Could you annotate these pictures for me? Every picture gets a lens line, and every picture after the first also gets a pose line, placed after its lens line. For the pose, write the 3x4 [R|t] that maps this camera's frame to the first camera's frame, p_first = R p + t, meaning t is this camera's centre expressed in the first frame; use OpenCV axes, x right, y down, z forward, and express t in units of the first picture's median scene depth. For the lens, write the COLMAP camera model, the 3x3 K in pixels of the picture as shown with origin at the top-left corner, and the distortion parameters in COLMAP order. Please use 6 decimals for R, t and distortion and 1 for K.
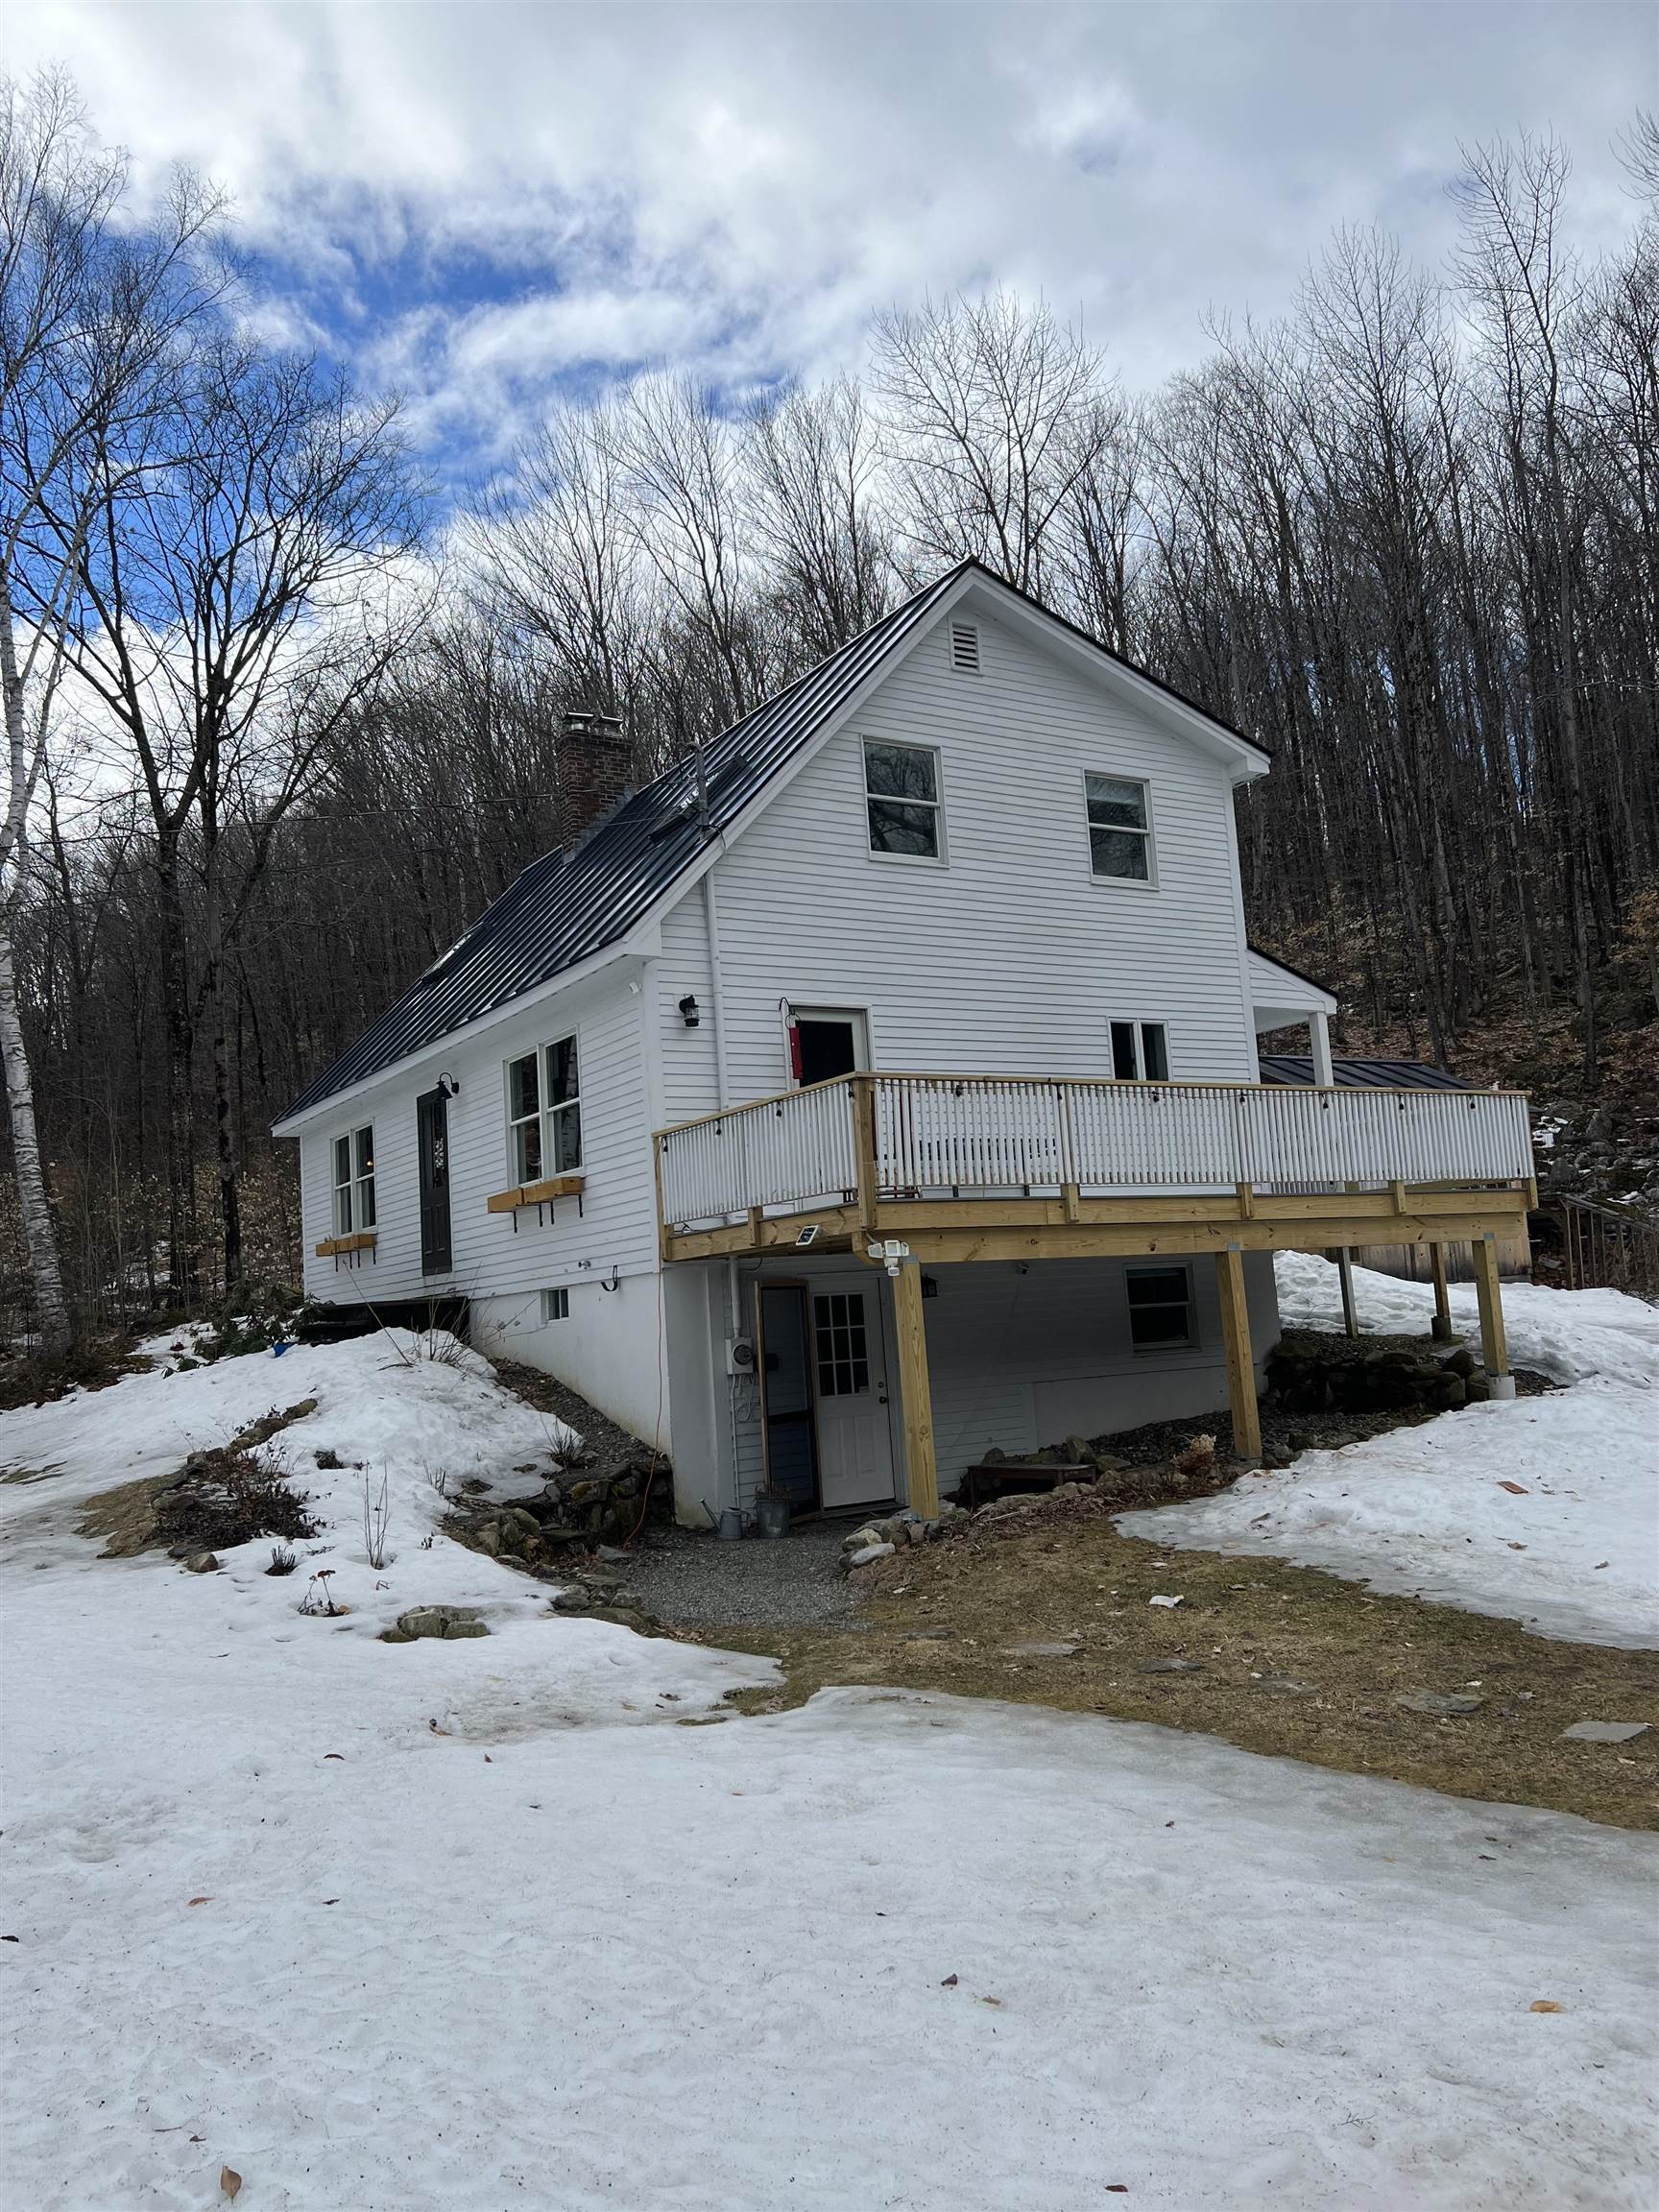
lens RADIAL K [[1679.8, 0, 831.9], [0, 1679.8, 1135.3], [0, 0, 1]] dist [-0.008466, -0.003765]
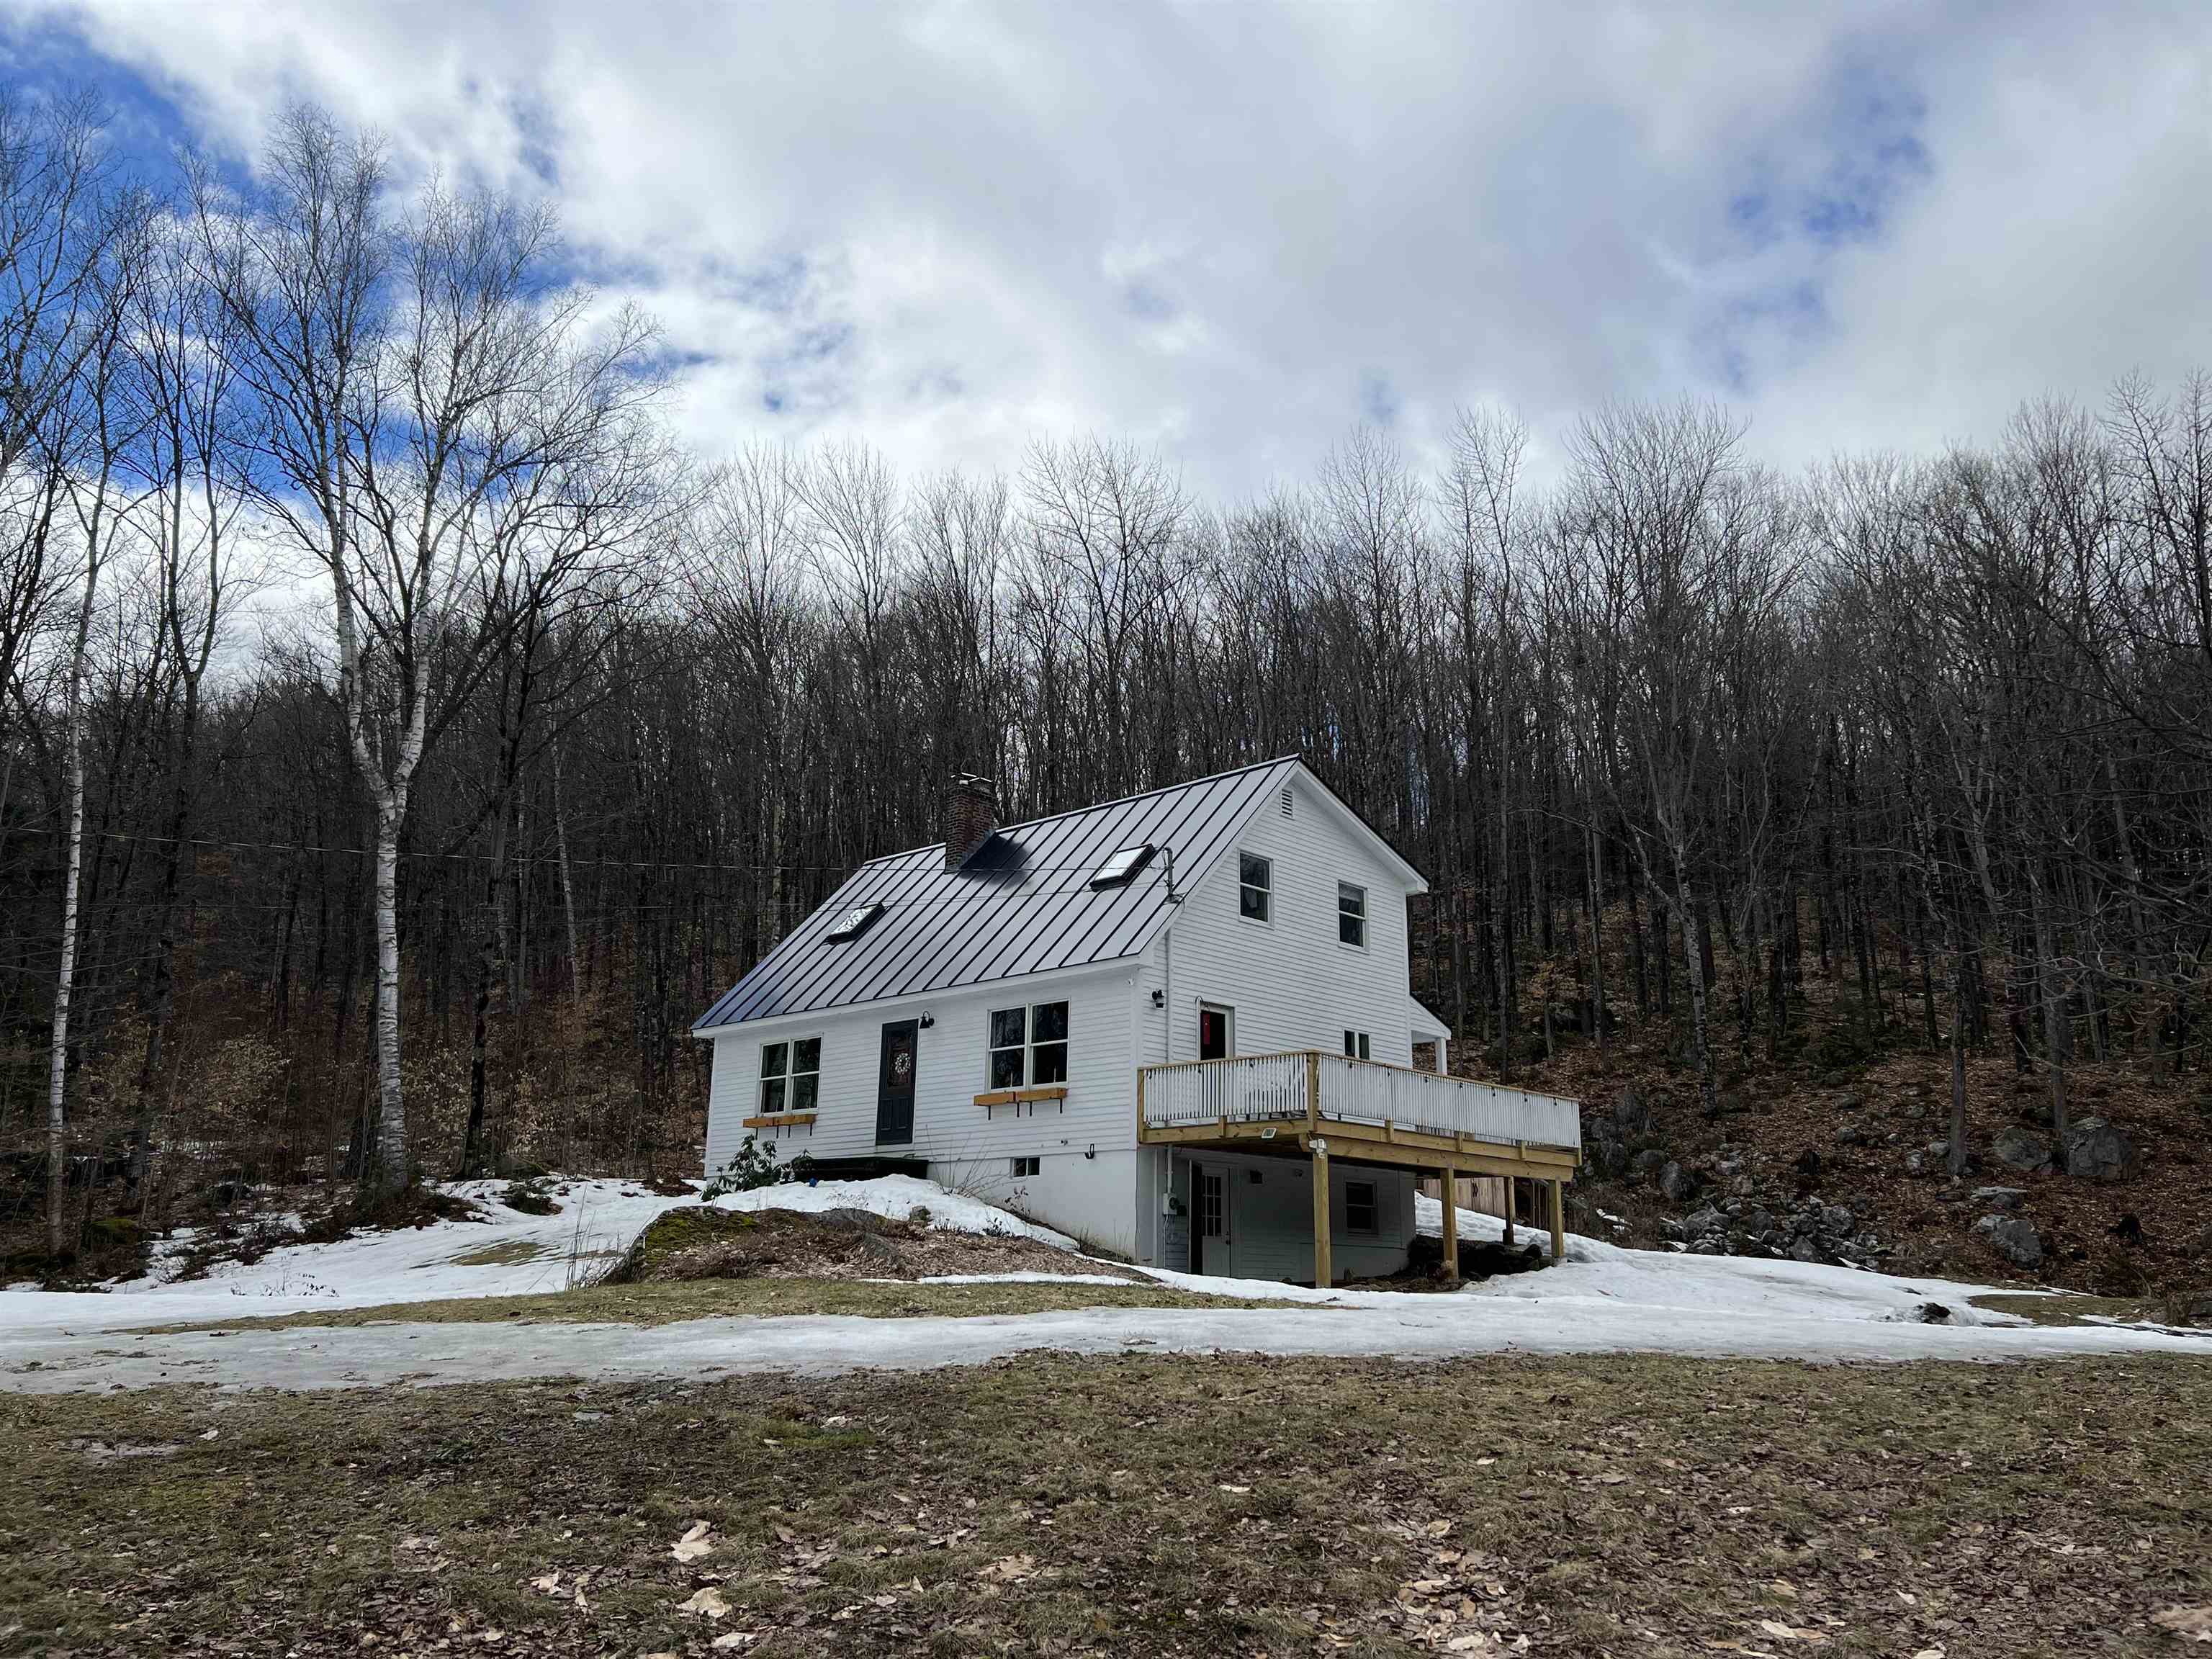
lens RADIAL K [[1675.4, 0, 1106.0], [0, 1675.4, 829.5], [0, 0, 1]] dist [0.054635, -0.002835]
pose [[0.963011, 0.143342, 0.228171, -0.465383], [-0.105385, 0.979676, -0.170670, 0.046122], [-0.247998, 0.140312, 0.958546, -0.566122]]
